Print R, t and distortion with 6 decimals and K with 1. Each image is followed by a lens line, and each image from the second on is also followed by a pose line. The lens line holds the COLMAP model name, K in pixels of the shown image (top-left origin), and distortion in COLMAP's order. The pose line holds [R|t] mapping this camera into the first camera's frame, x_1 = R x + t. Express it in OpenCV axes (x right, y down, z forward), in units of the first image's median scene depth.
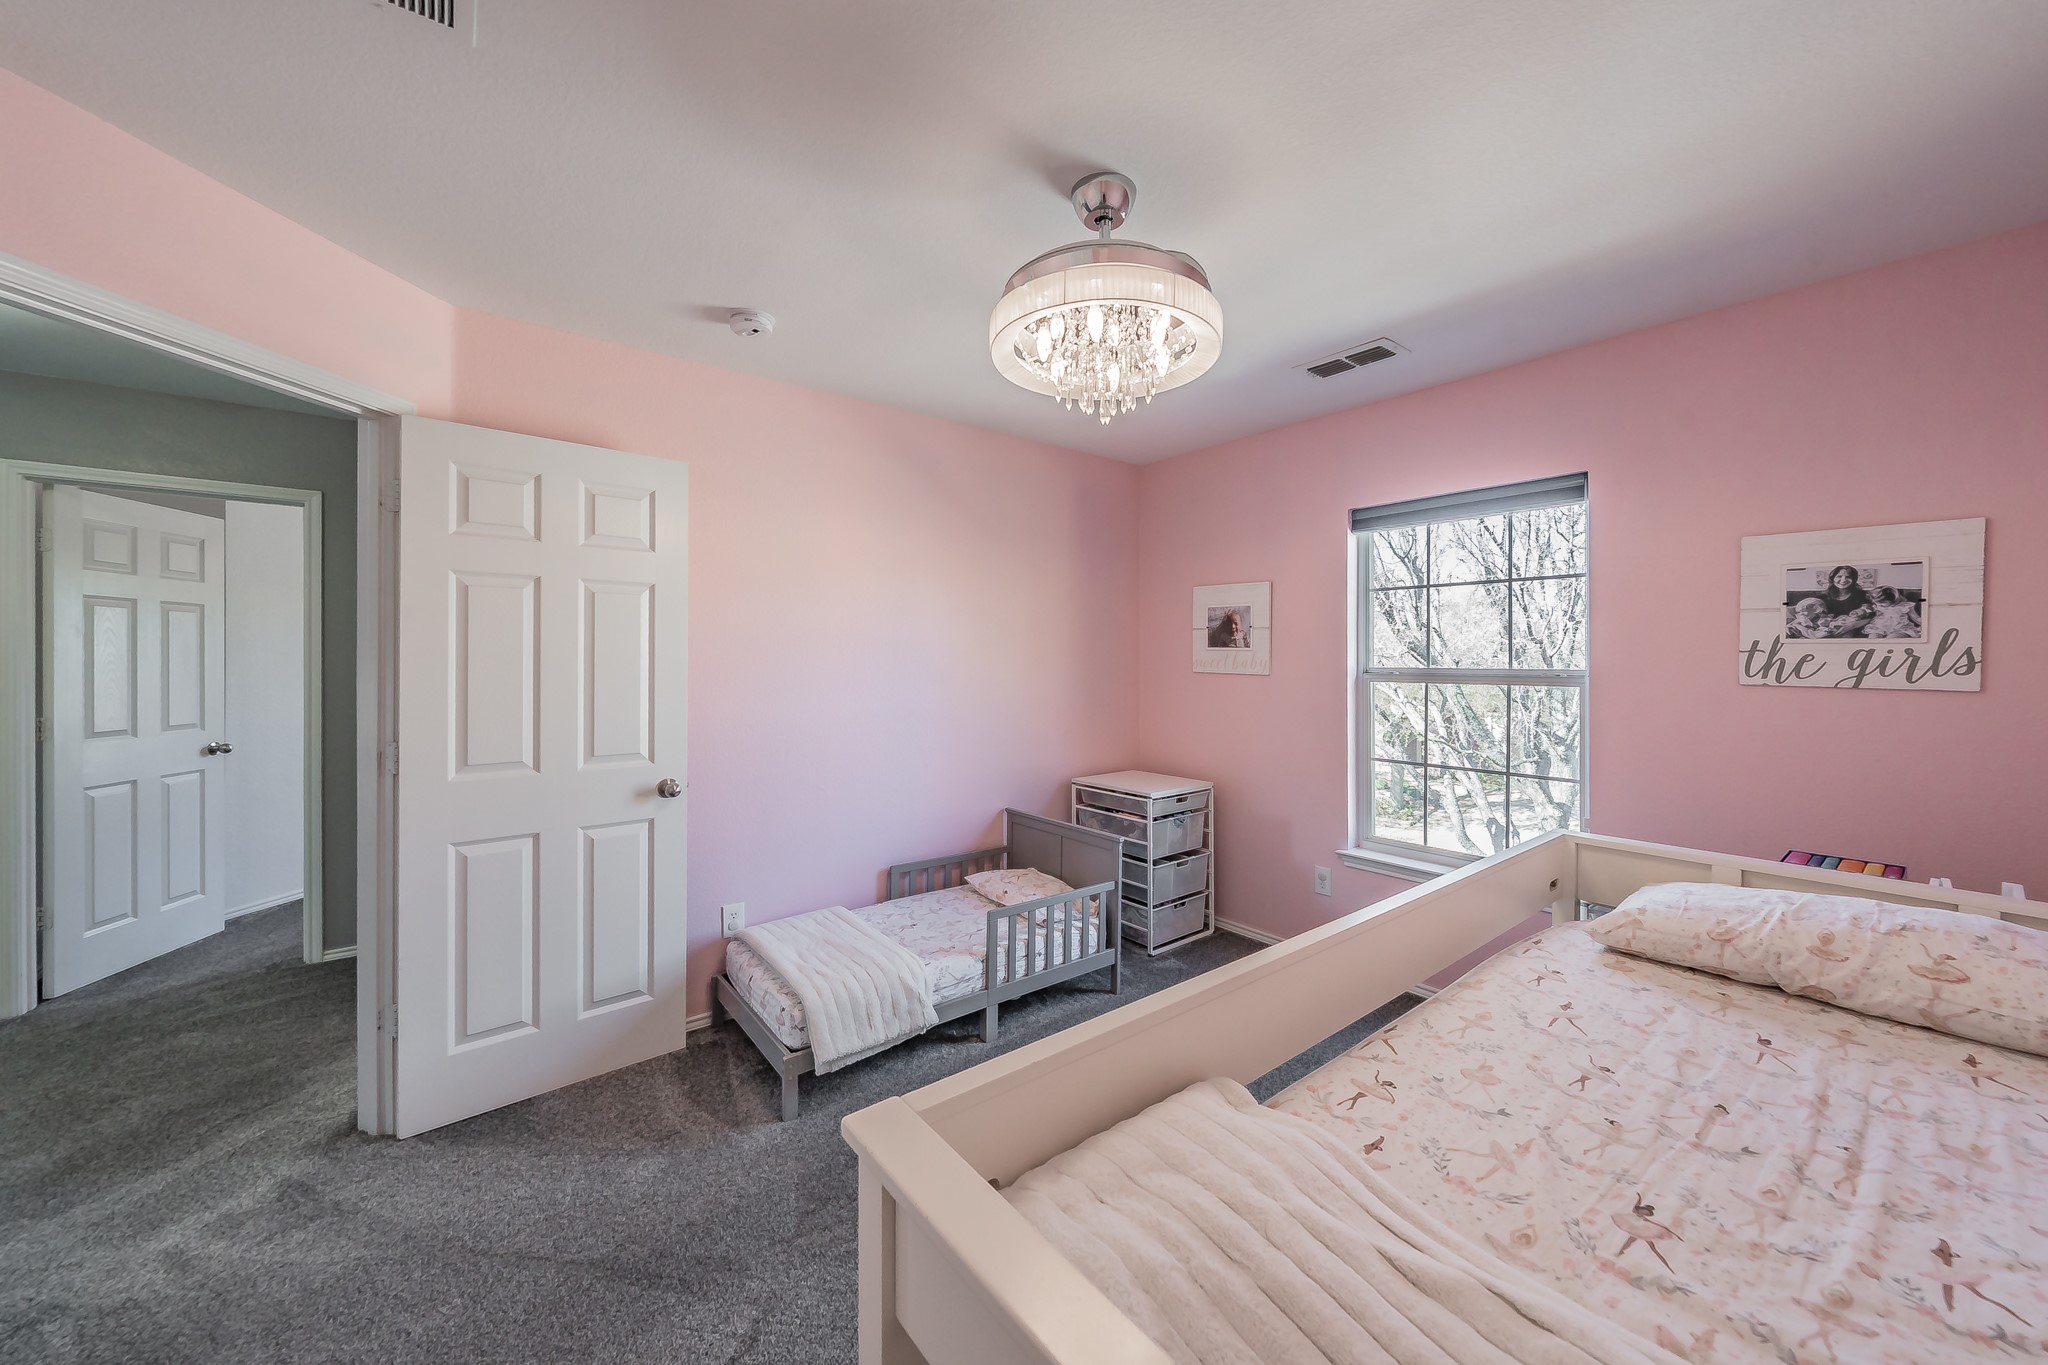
lens RADIAL K [[750.4, 0, 1016.3], [0, 750.4, 664.8], [0, 0, 1]] dist [-0.000321, 0.000183]
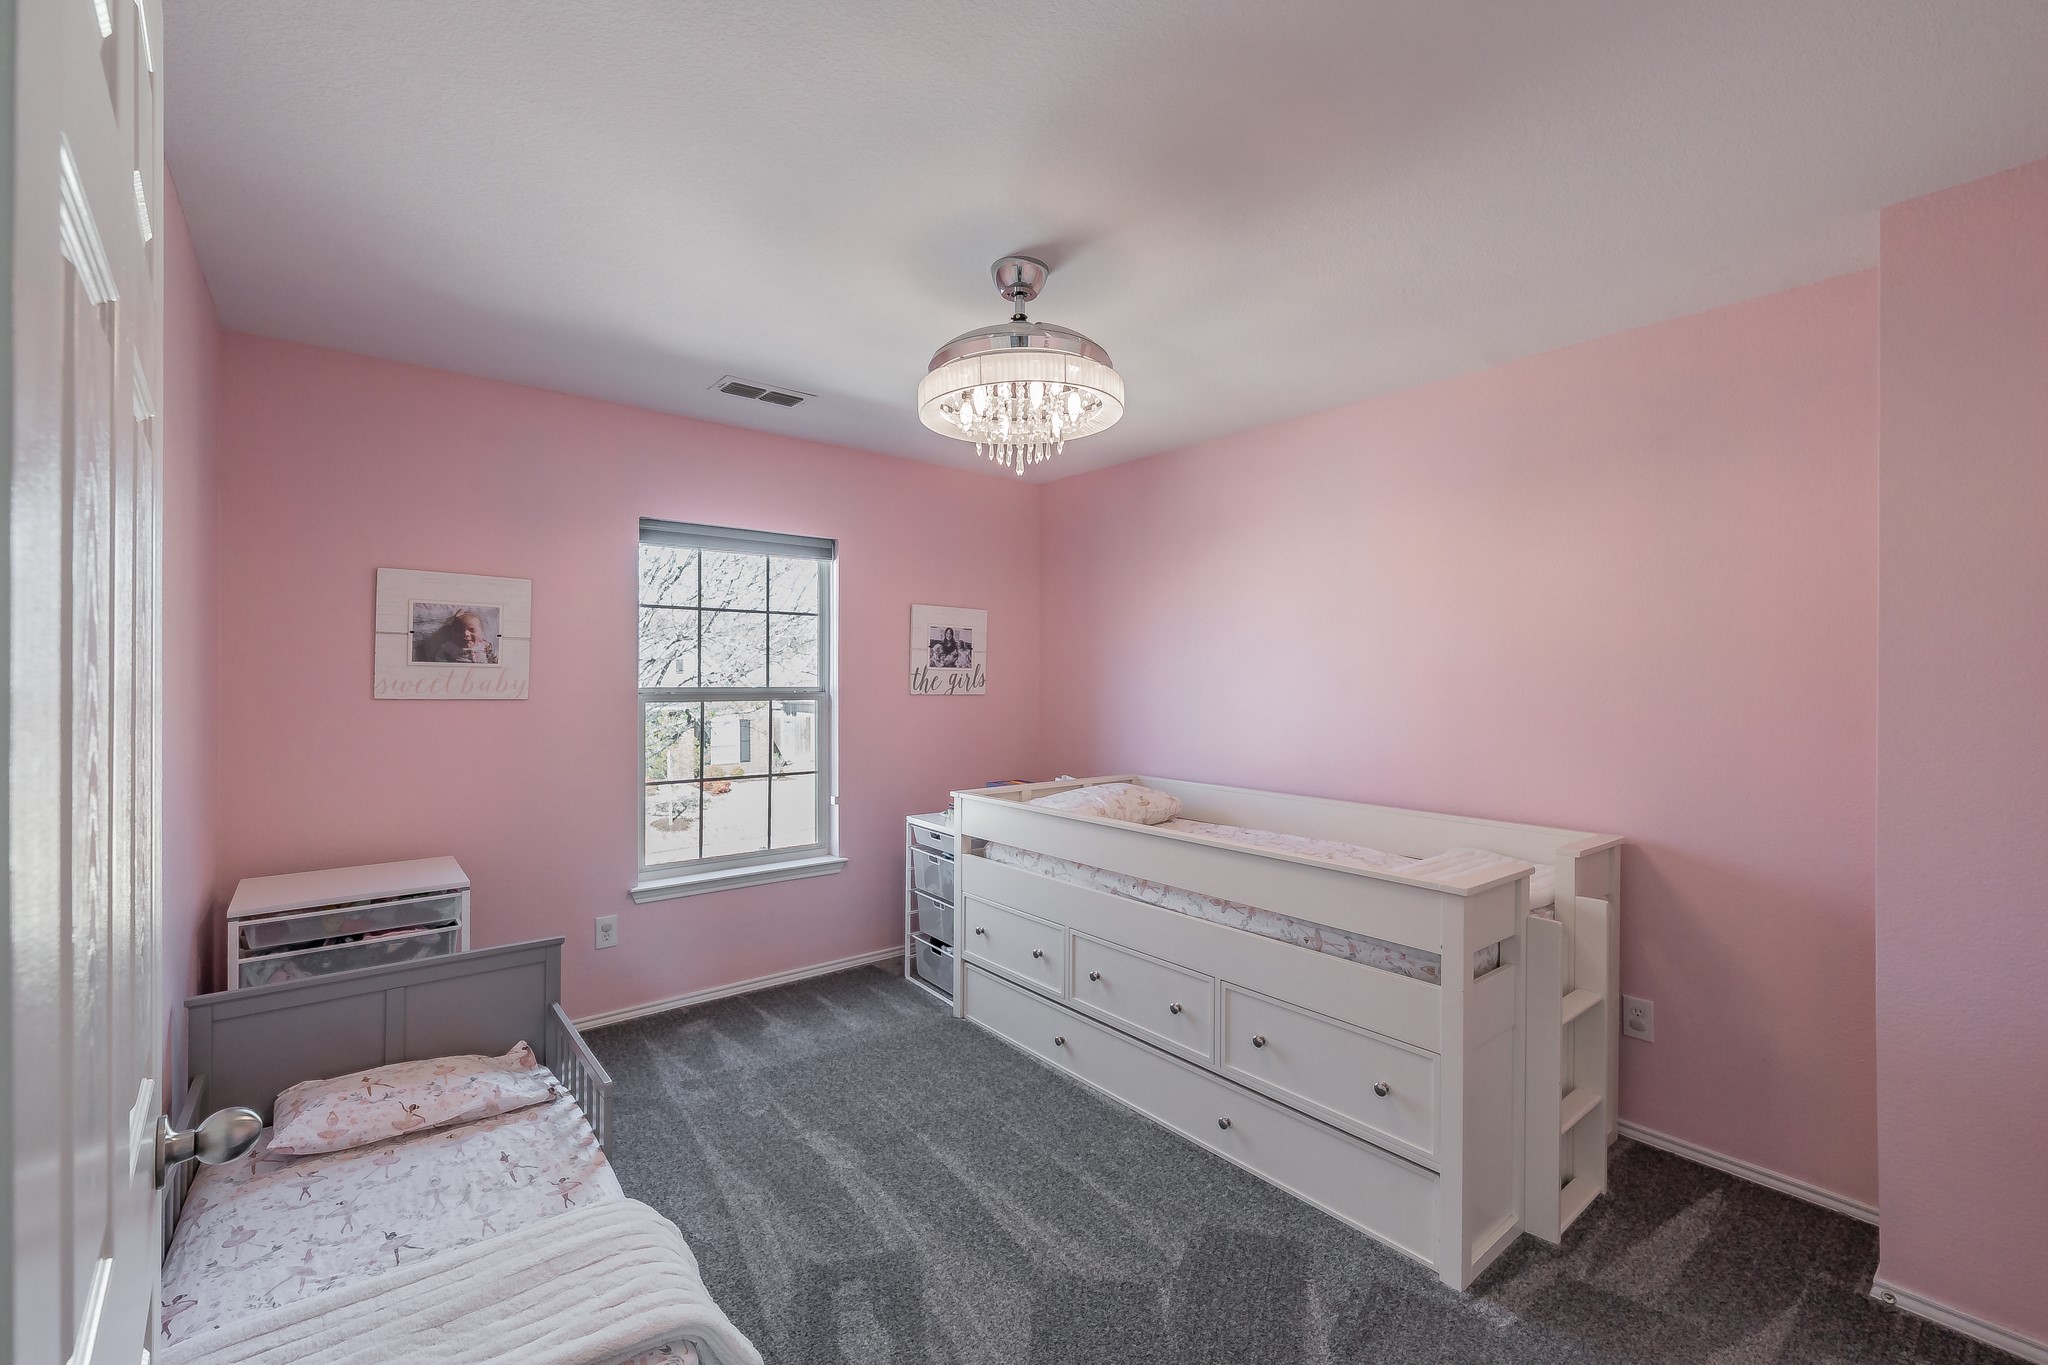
lens RADIAL K [[912.2, 0, 1016.8], [0, 912.2, 681.0], [0, 0, 1]] dist [0.000542, 0.000009]
pose [[-0.060633, -0.001418, 0.998159, -1.059817], [0.008998, 0.999958, 0.001967, -0.004565], [-0.998120, 0.009100, -0.060618, 0.910766]]
